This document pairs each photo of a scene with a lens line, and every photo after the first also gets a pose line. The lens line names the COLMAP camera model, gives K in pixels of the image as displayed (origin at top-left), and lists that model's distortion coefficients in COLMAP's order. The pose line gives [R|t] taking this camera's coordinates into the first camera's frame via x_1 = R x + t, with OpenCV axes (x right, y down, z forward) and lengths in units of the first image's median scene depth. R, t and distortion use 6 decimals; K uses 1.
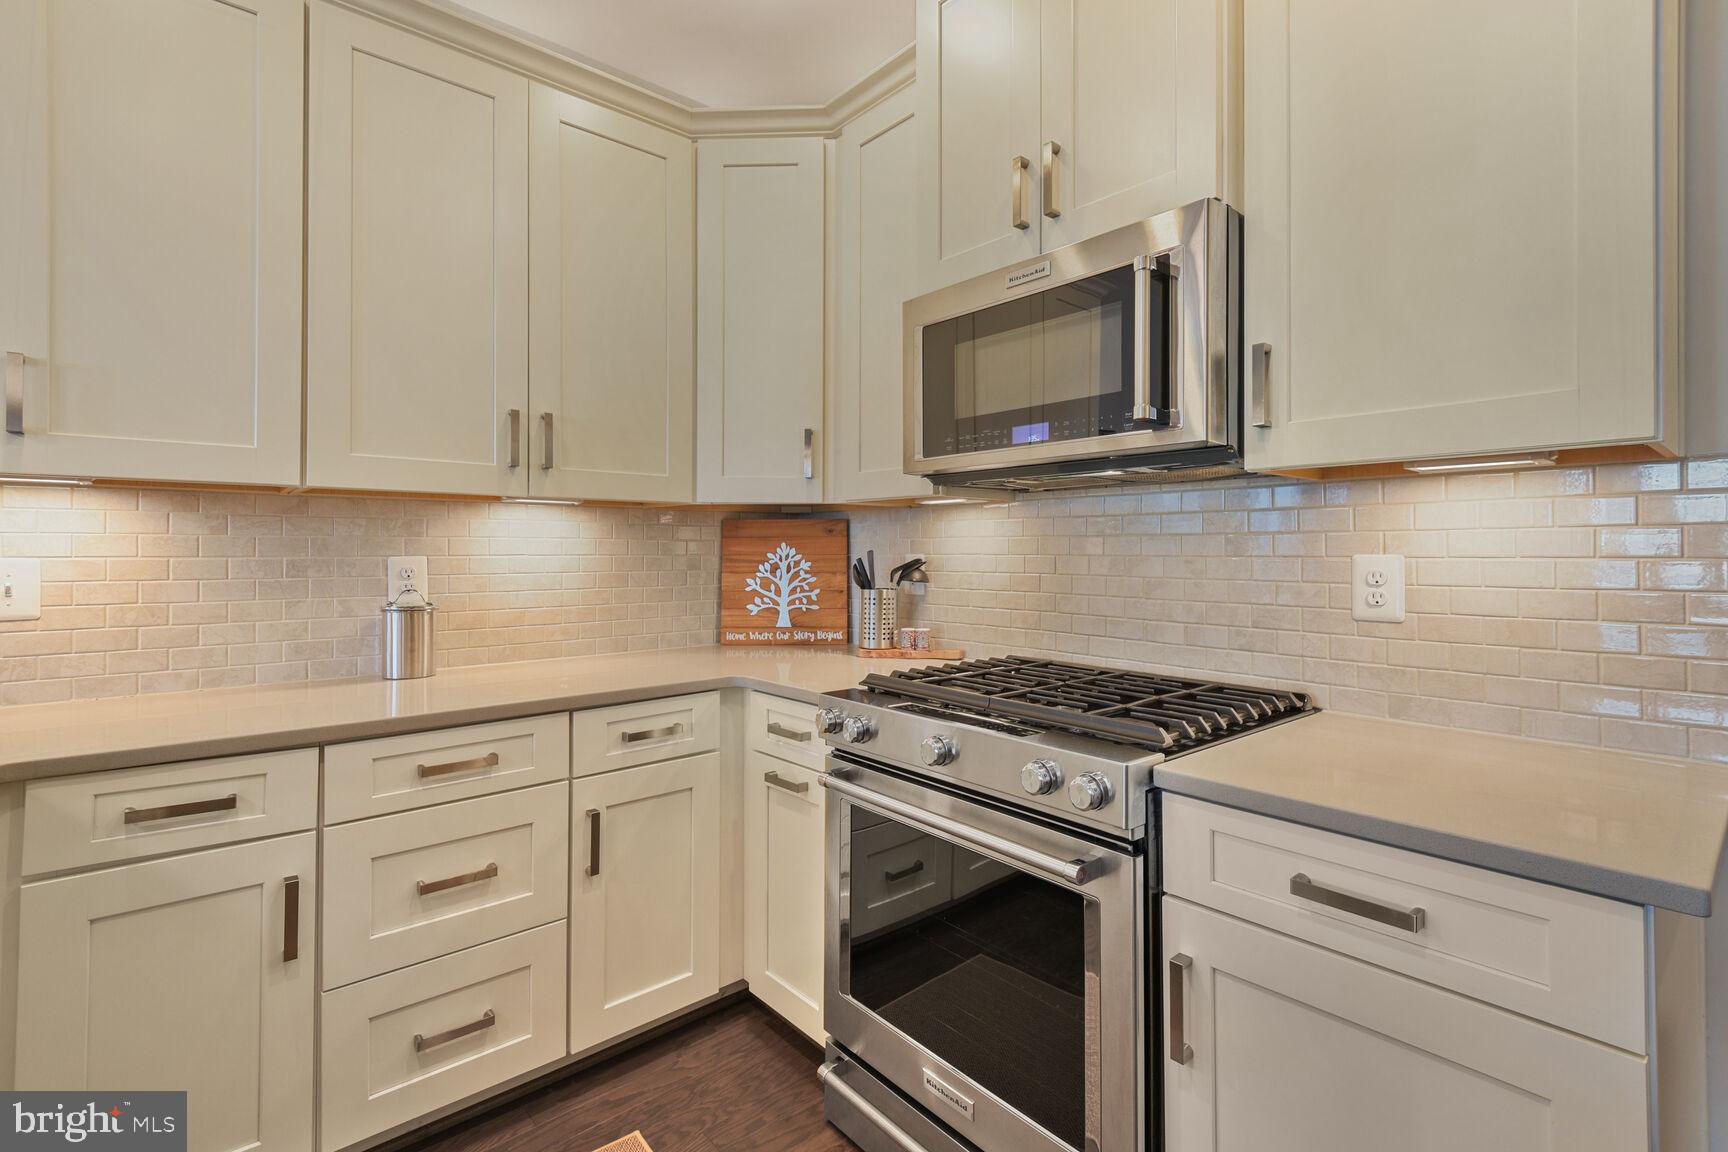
lens RADIAL K [[799.0, 0, 891.6], [0, 799.0, 540.4], [0, 0, 1]] dist [0.023854, -0.010874]
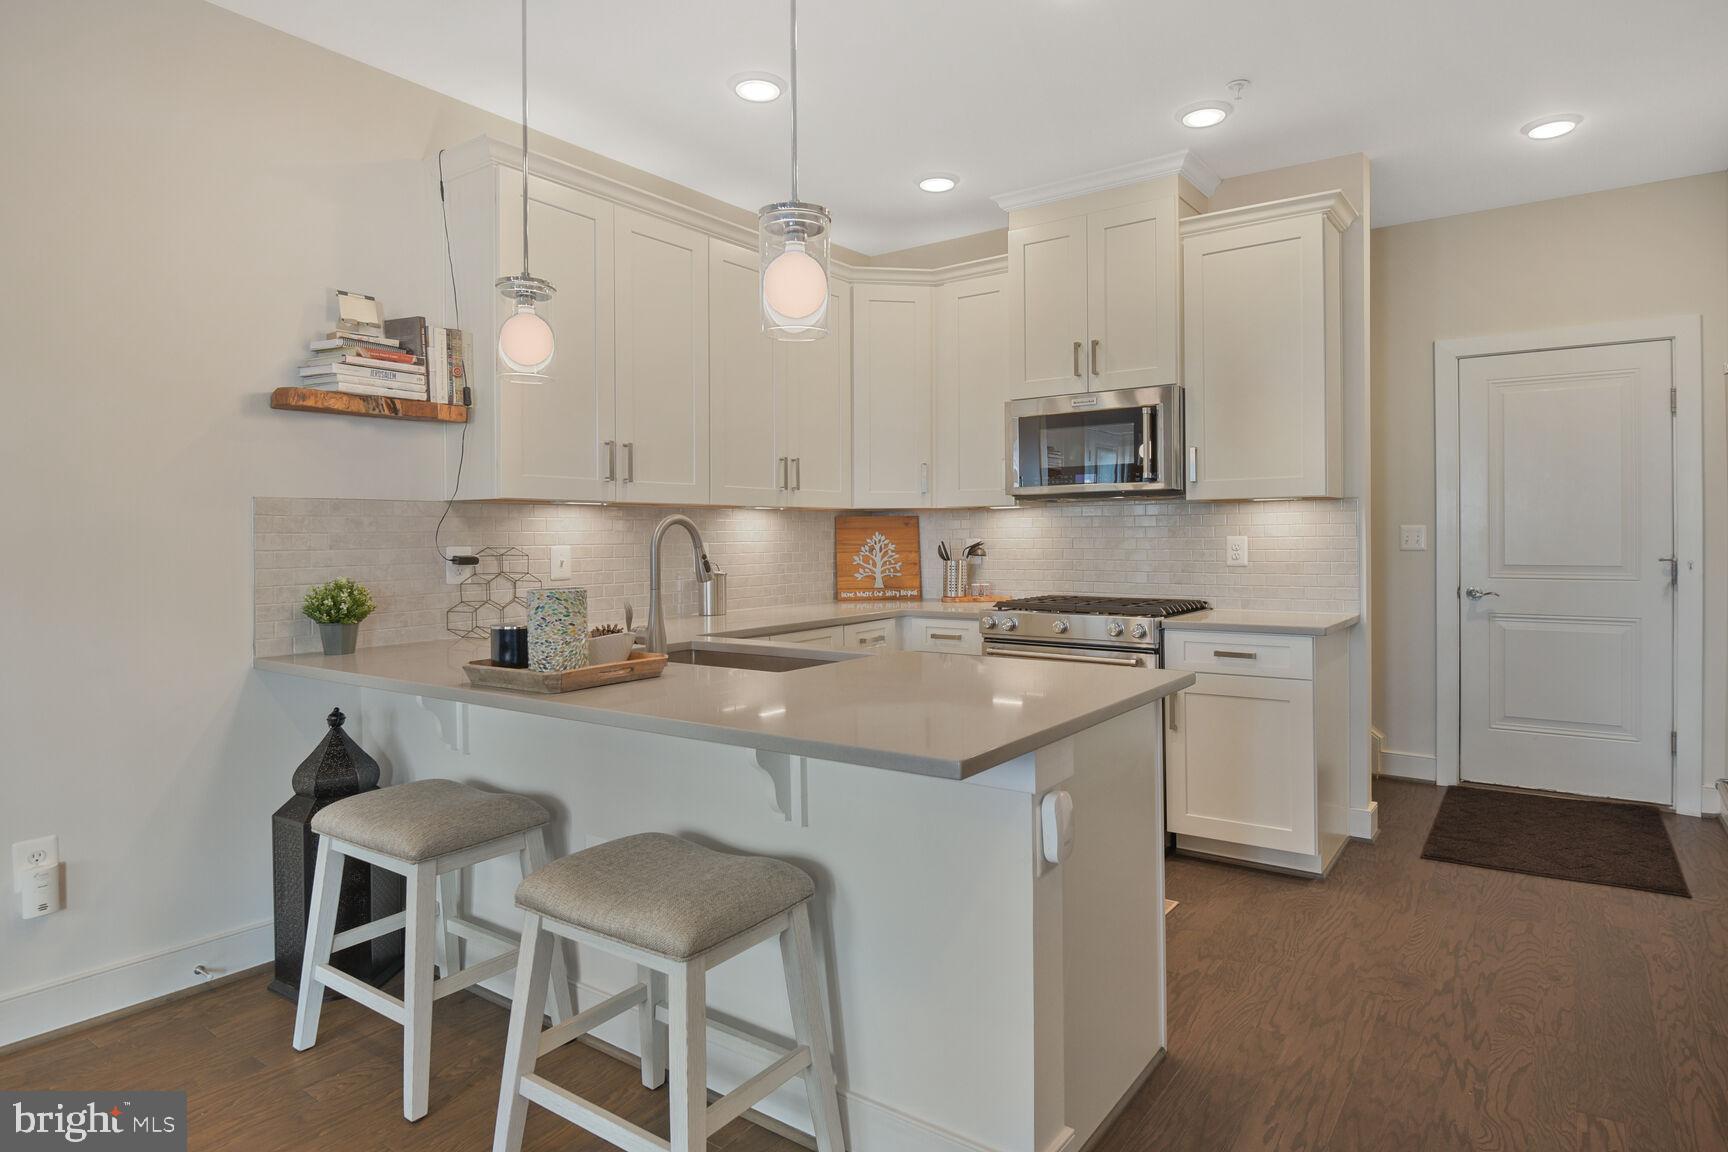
lens RADIAL K [[960.8, 0, 880.0], [0, 960.8, 545.5], [0, 0, 1]] dist [-0.007904, -0.004283]
pose [[0.977871, -0.011684, 0.208883, -0.513486], [0.006654, 0.999671, 0.024767, -0.016569], [-0.209103, -0.022829, 0.977627, -0.778262]]
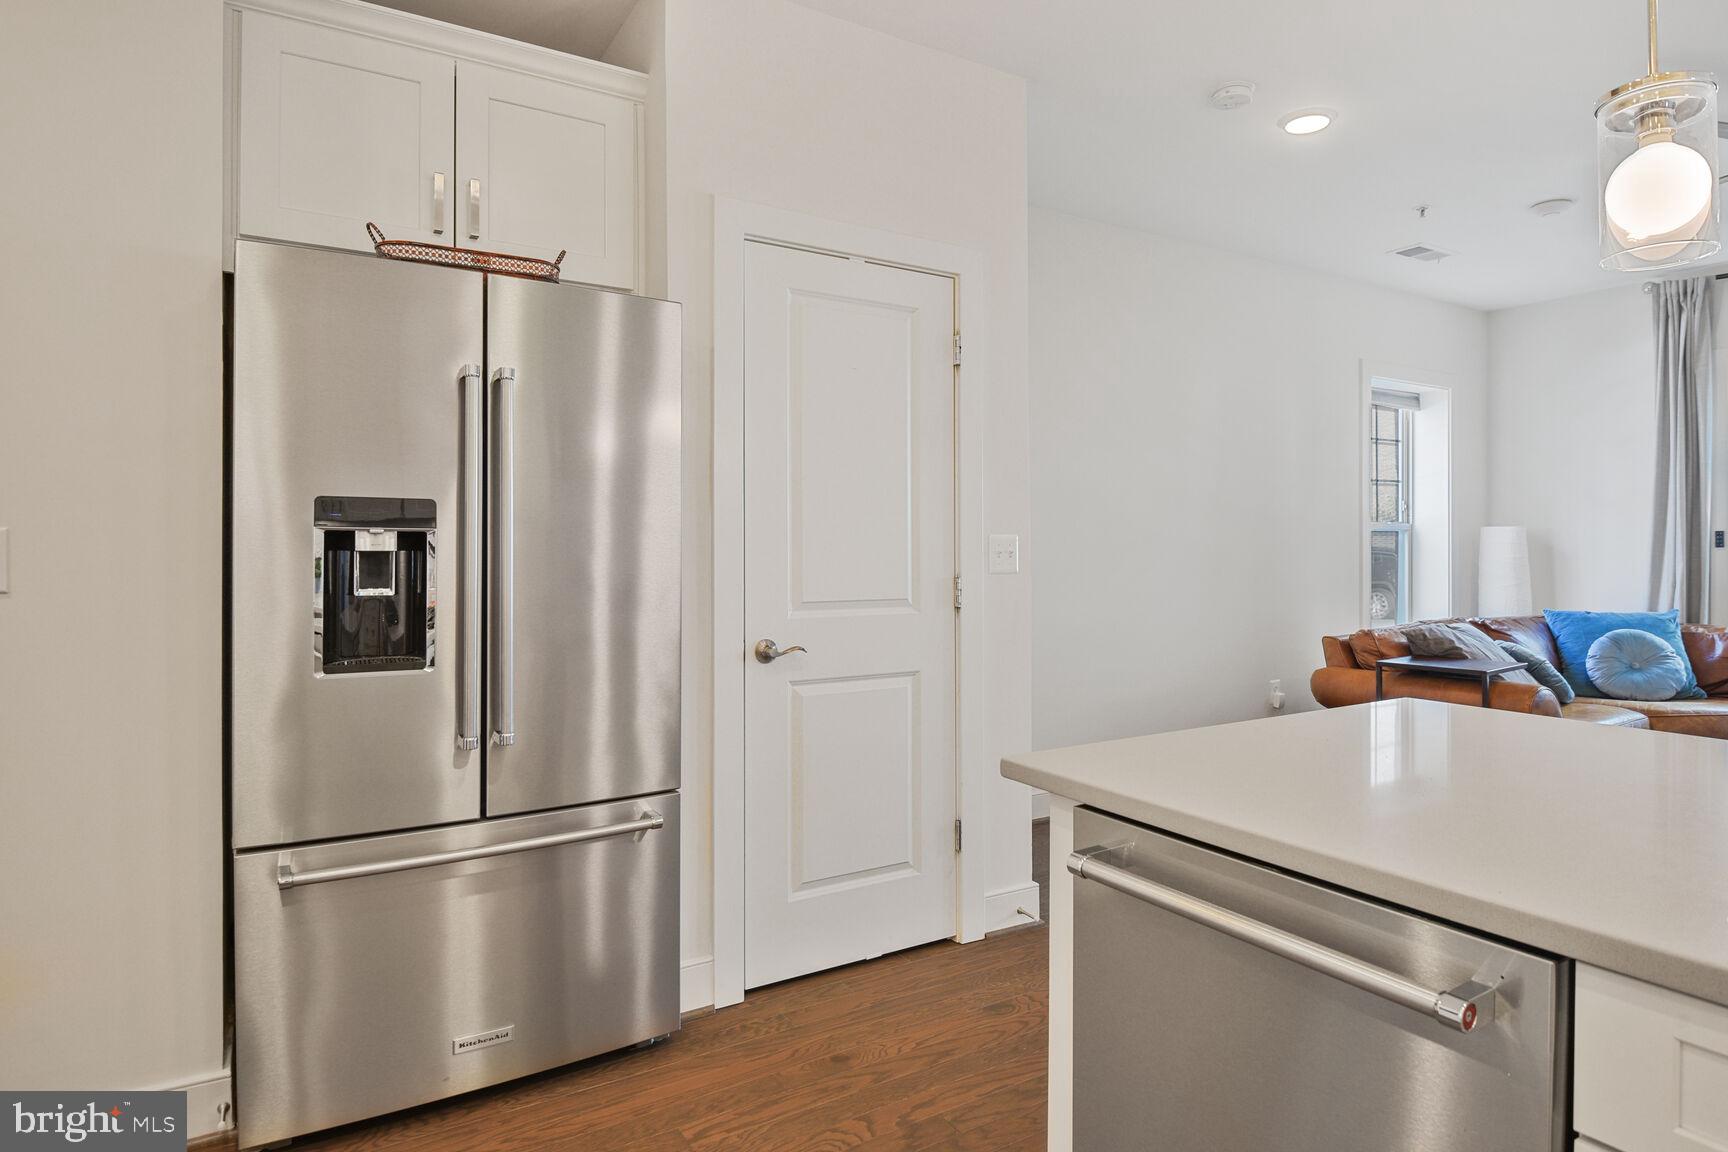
lens RADIAL K [[963.5, 0, 919.2], [0, 963.5, 545.2], [0, 0, 1]] dist [-0.012064, -0.005901]
pose [[-0.984302, -0.000374, 0.176492, -0.128608], [-0.002540, 0.999924, -0.012046, 0.002909], [-0.176474, -0.012305, -0.984228, 0.499363]]
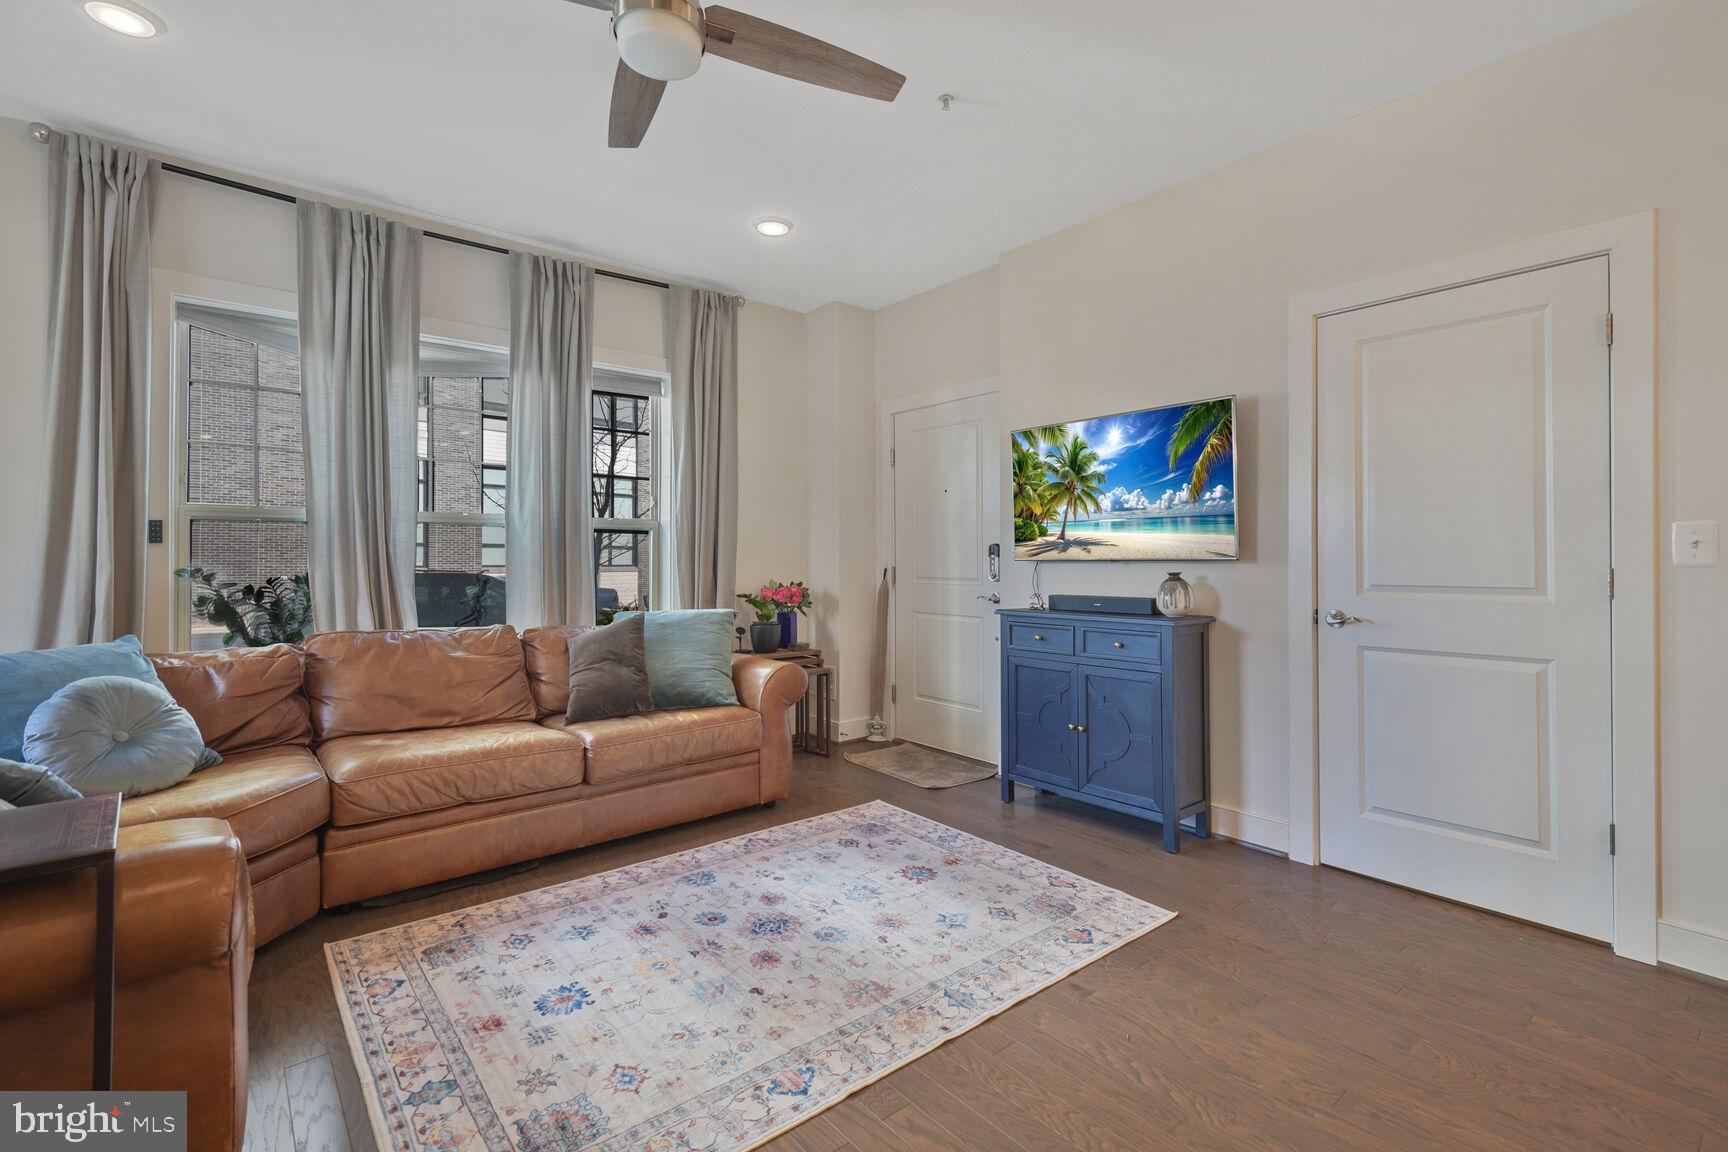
lens RADIAL K [[799.0, 0, 868.8], [0, 799.0, 550.1], [0, 0, 1]] dist [0.023854, -0.010874]
pose [[-0.056111, -0.008739, -0.998386, -0.275028], [0.009950, 0.999907, -0.009312, 0.011461], [0.998375, -0.010456, -0.056019, -0.618841]]
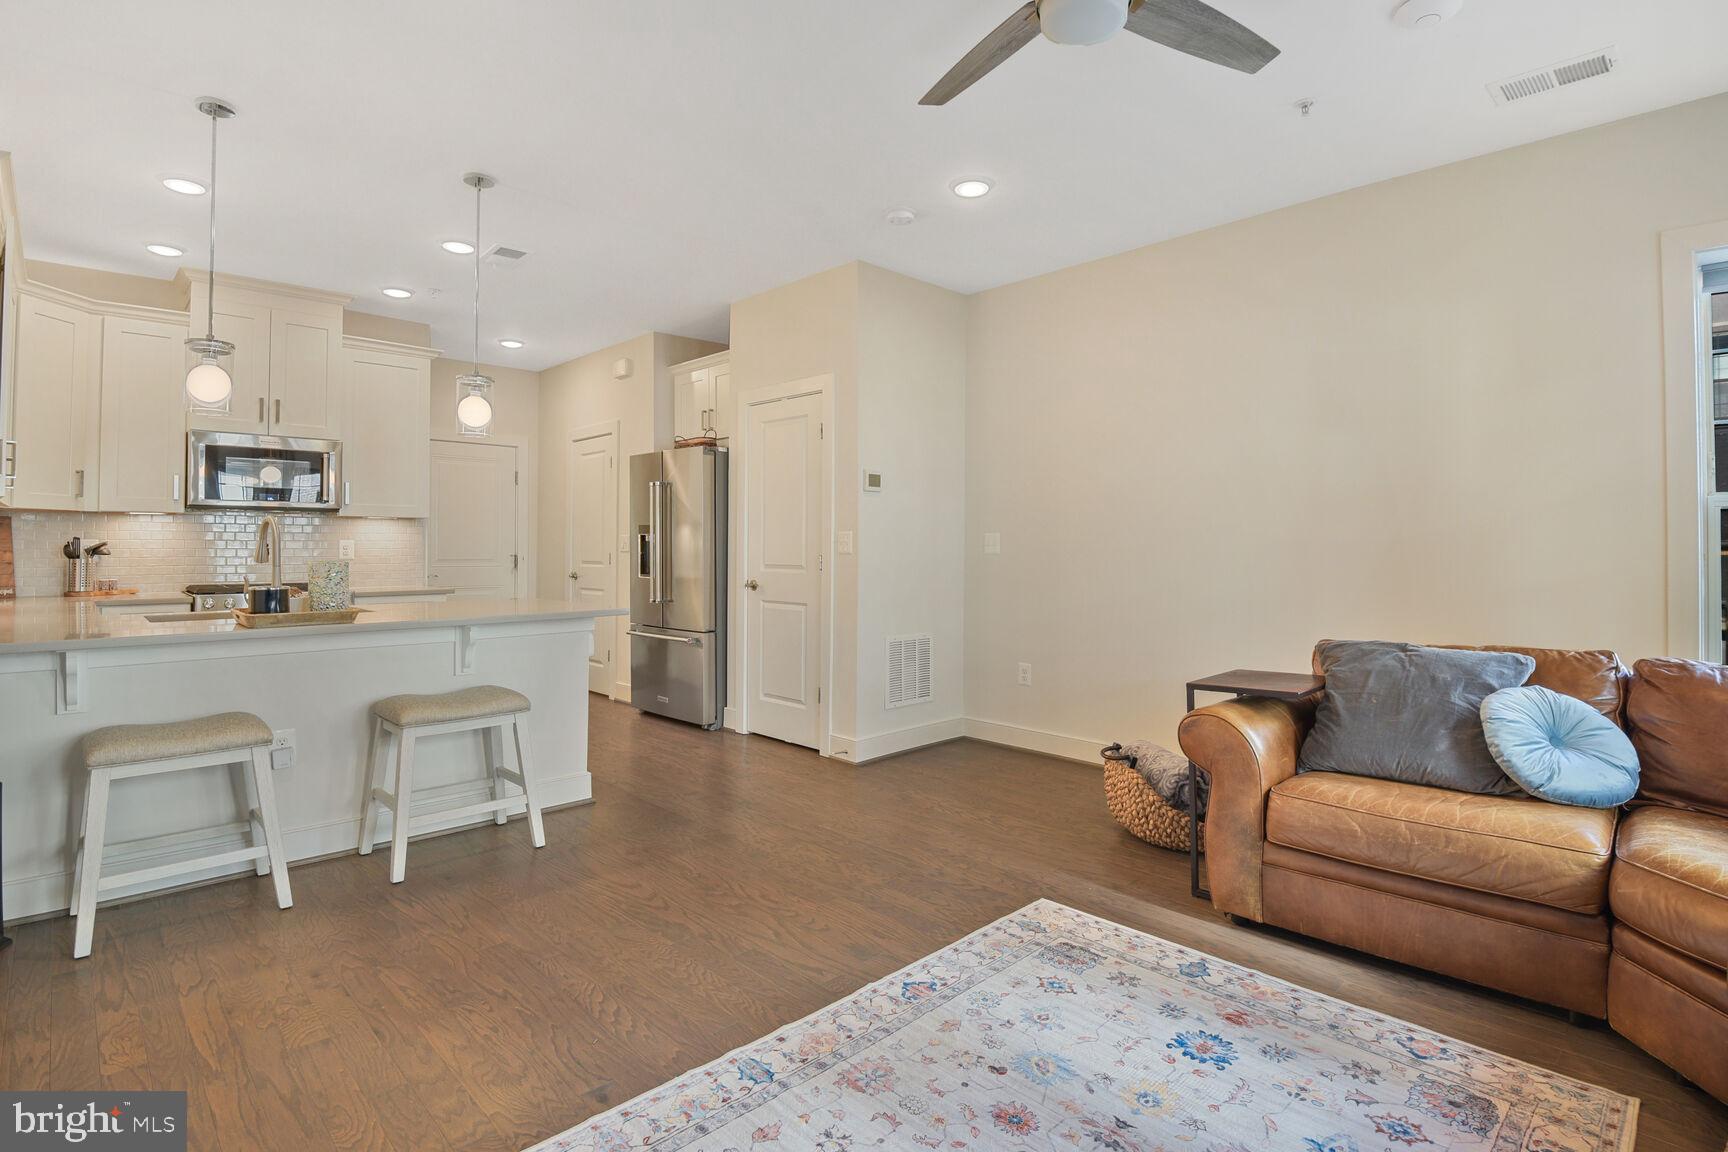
lens RADIAL K [[840.3, 0, 914.6], [0, 840.3, 537.2], [0, 0, 1]] dist [-0.031160, -0.002142]
pose [[-0.073367, 0.010204, 0.997253, -1.752279], [-0.014528, 0.999831, -0.011299, 0.004935], [-0.997199, -0.015317, -0.073207, -0.652235]]
